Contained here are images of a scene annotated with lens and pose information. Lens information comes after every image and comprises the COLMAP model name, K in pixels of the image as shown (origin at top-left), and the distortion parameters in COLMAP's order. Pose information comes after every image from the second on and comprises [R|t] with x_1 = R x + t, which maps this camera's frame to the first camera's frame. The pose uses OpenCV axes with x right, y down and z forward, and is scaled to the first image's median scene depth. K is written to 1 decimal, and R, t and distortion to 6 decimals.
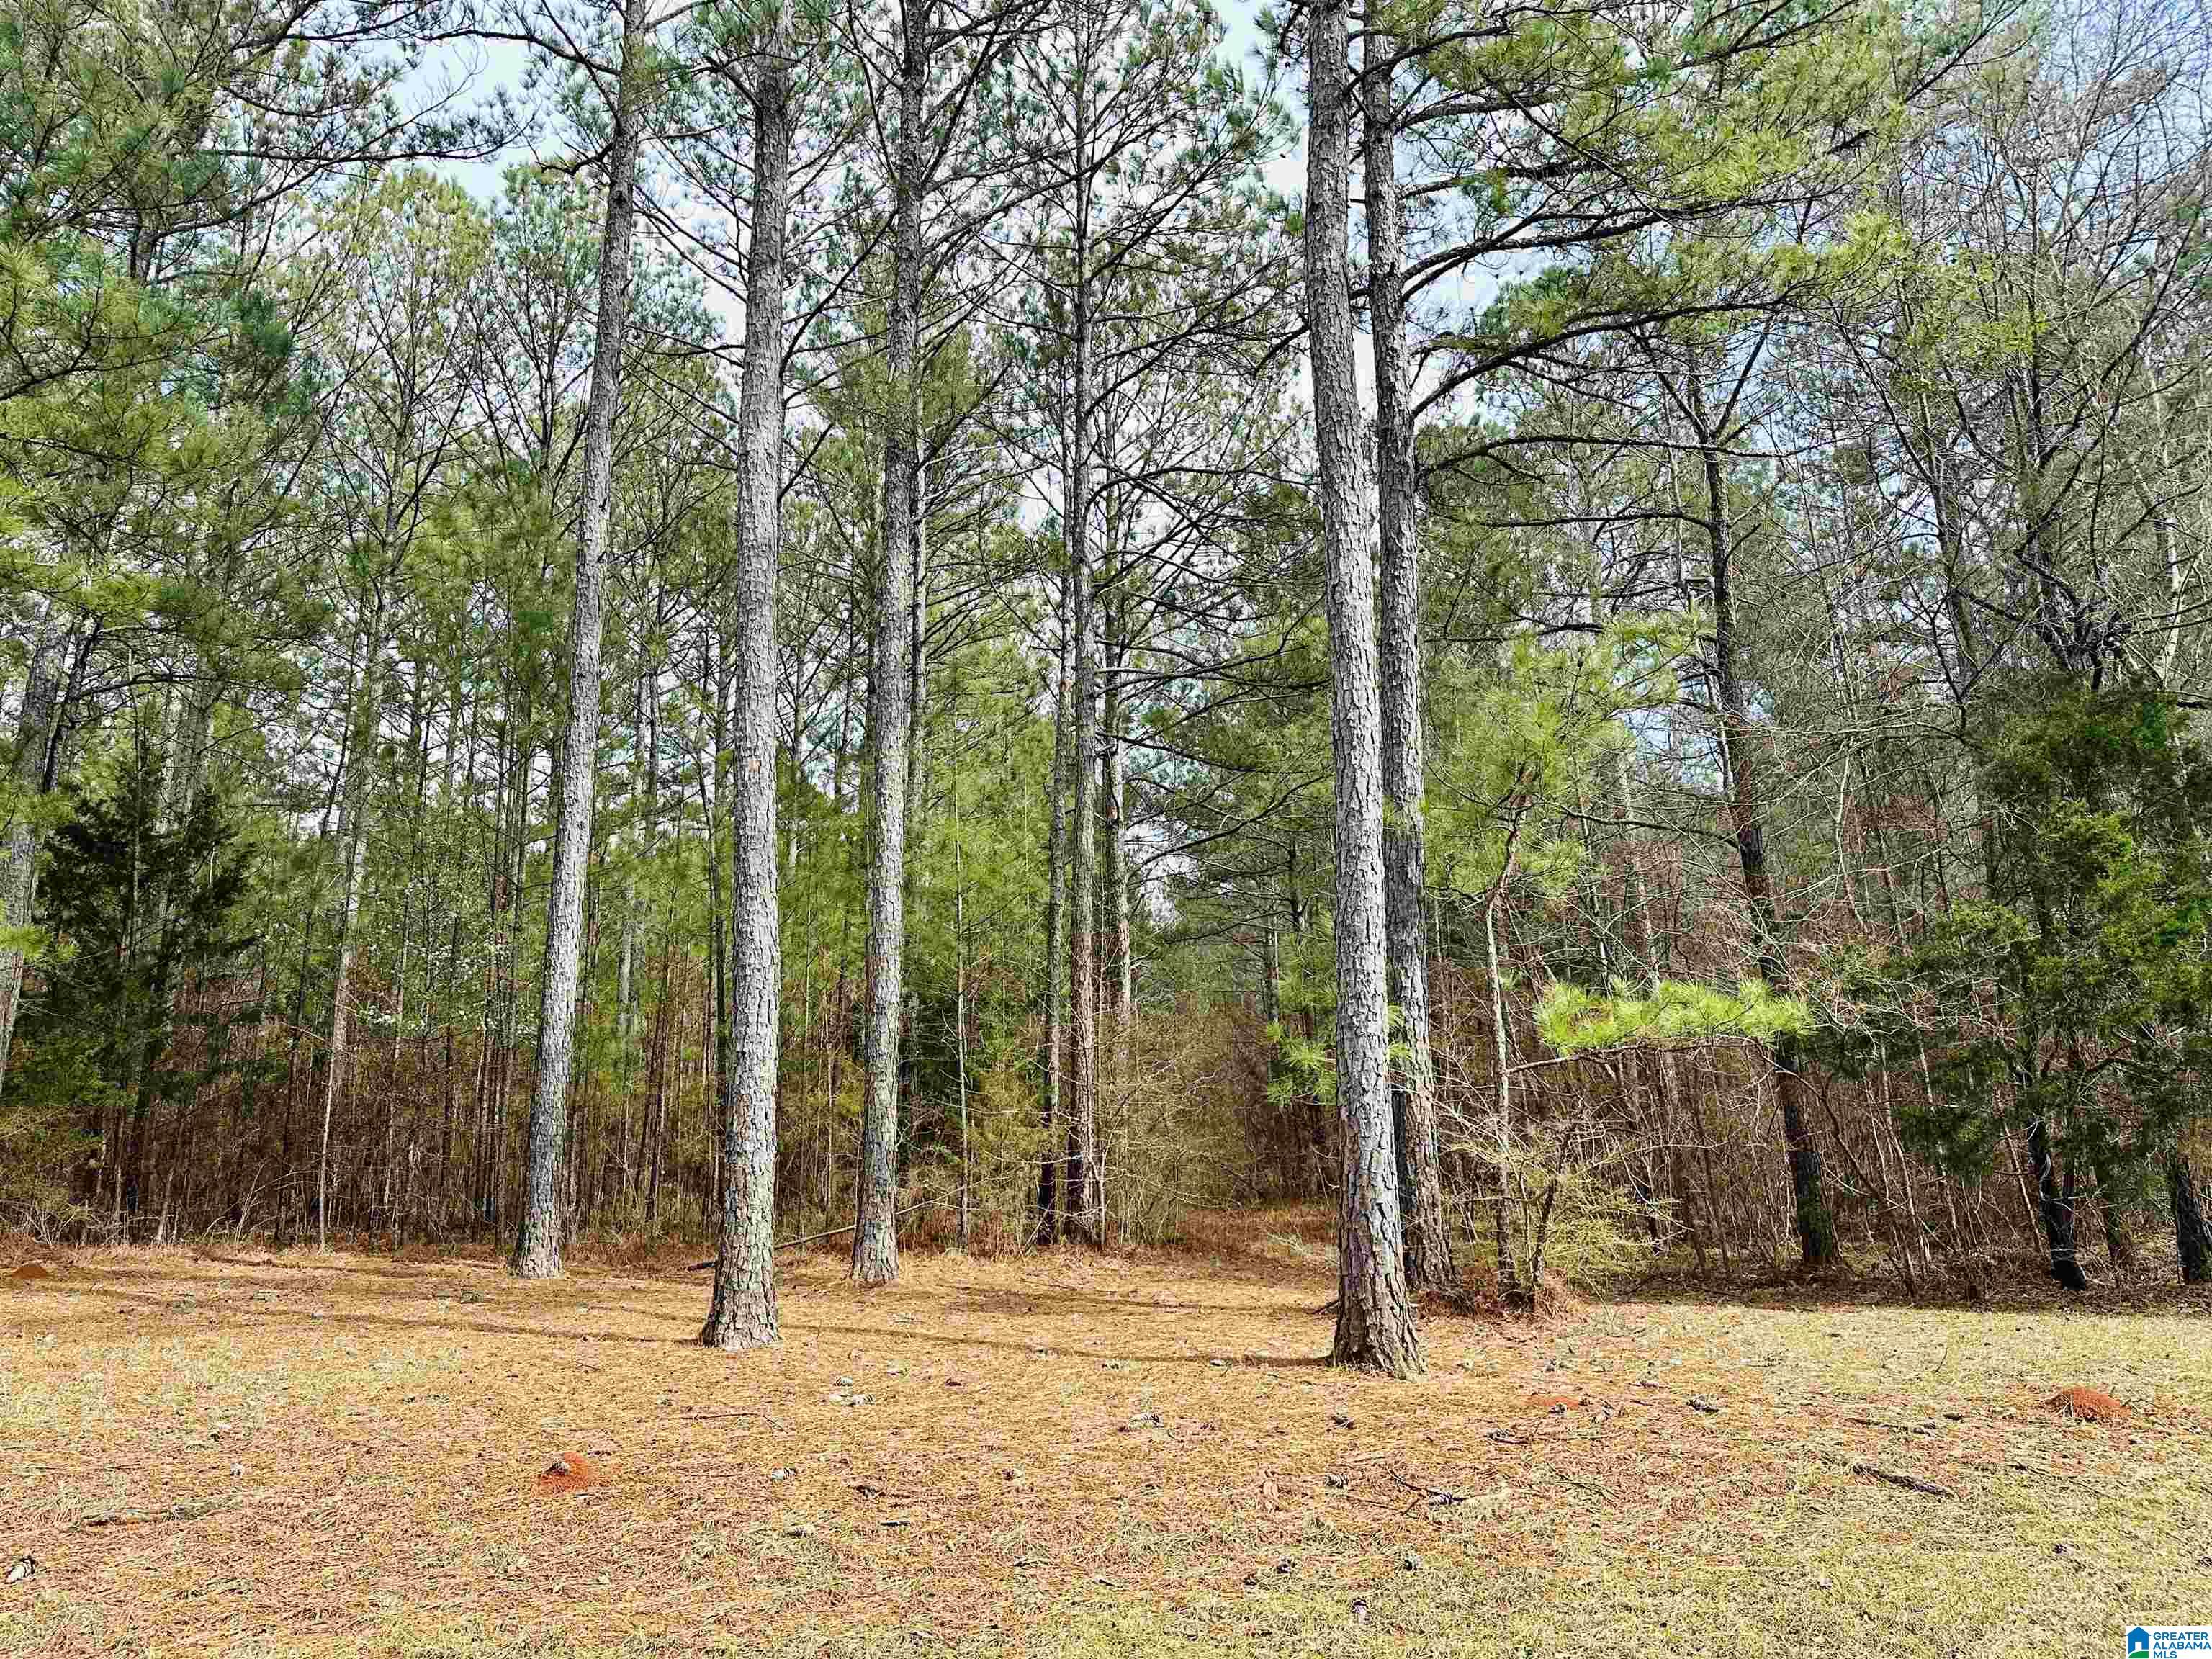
lens RADIAL K [[1528.9, 0, 1120.2], [0, 1528.9, 826.1], [0, 0, 1]] dist [0.070952, -0.106010]
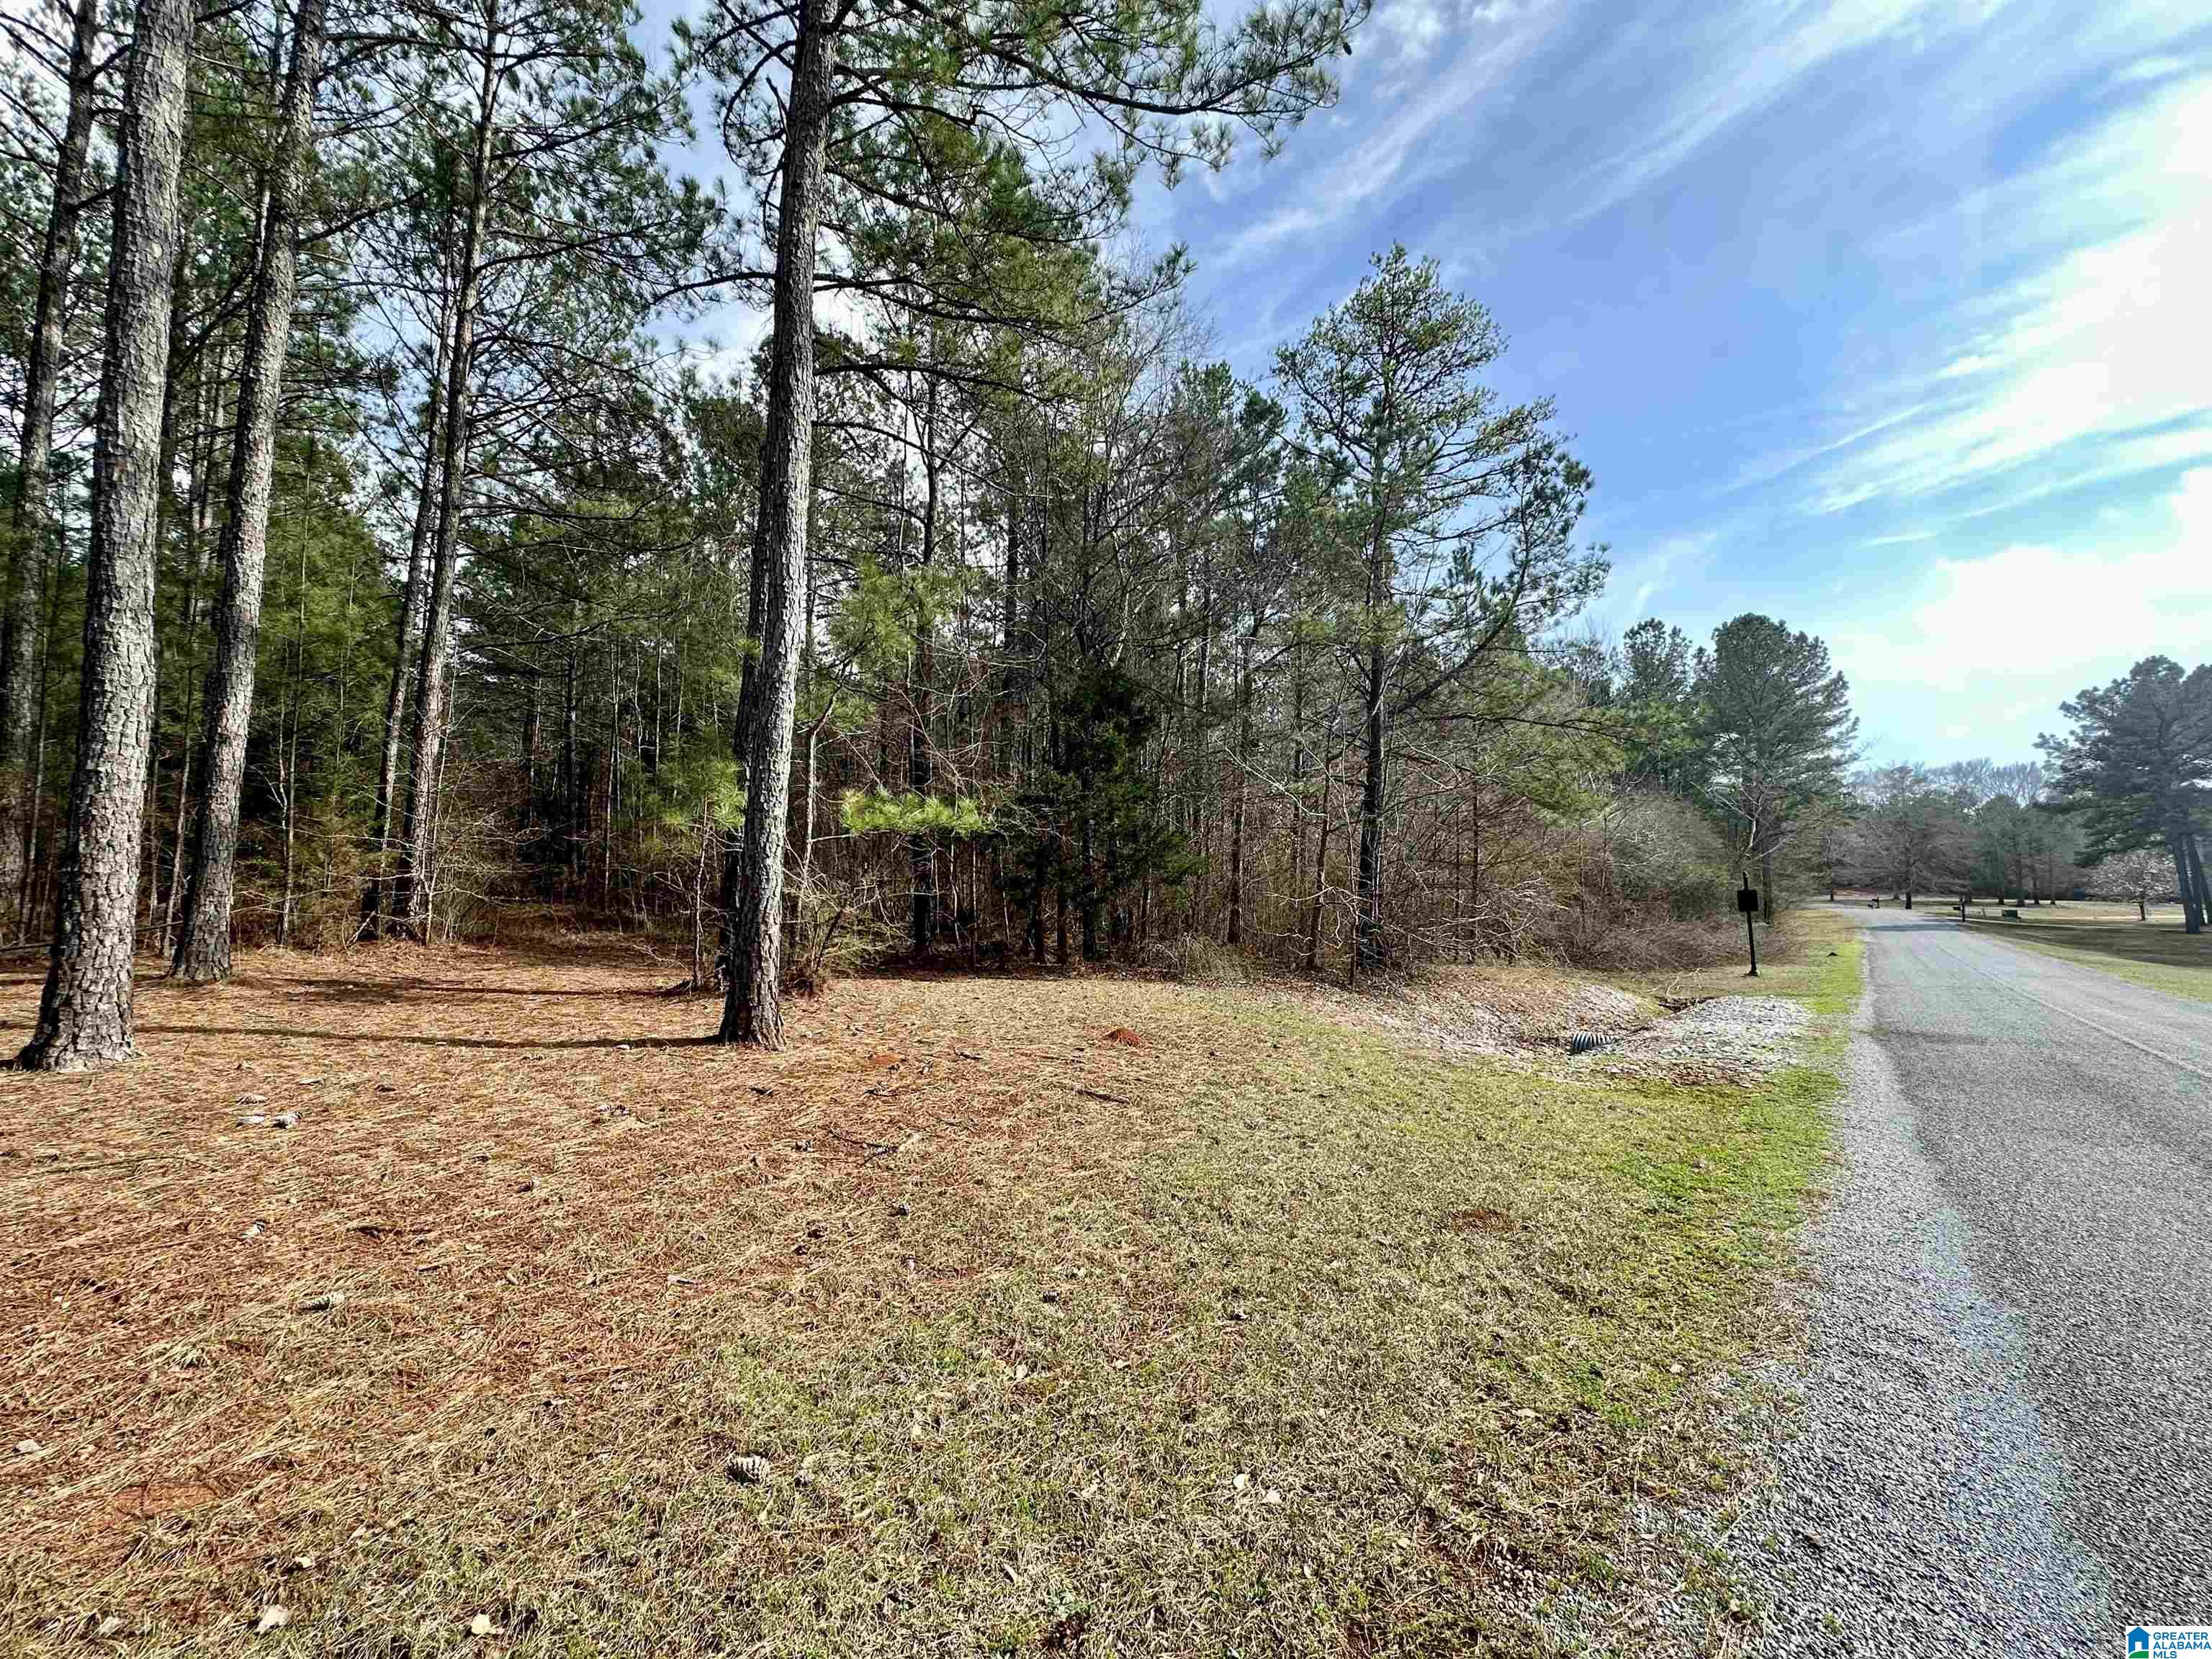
lens RADIAL K [[881.6, 0, 1107.0], [0, 881.6, 828.5], [0, 0, 1]] dist [-0.000913, -0.000118]
pose [[0.761103, 0.084418, 0.643115, -0.094612], [-0.182772, 0.979230, 0.087766, 0.016037], [-0.622348, -0.184342, 0.760724, 0.152054]]
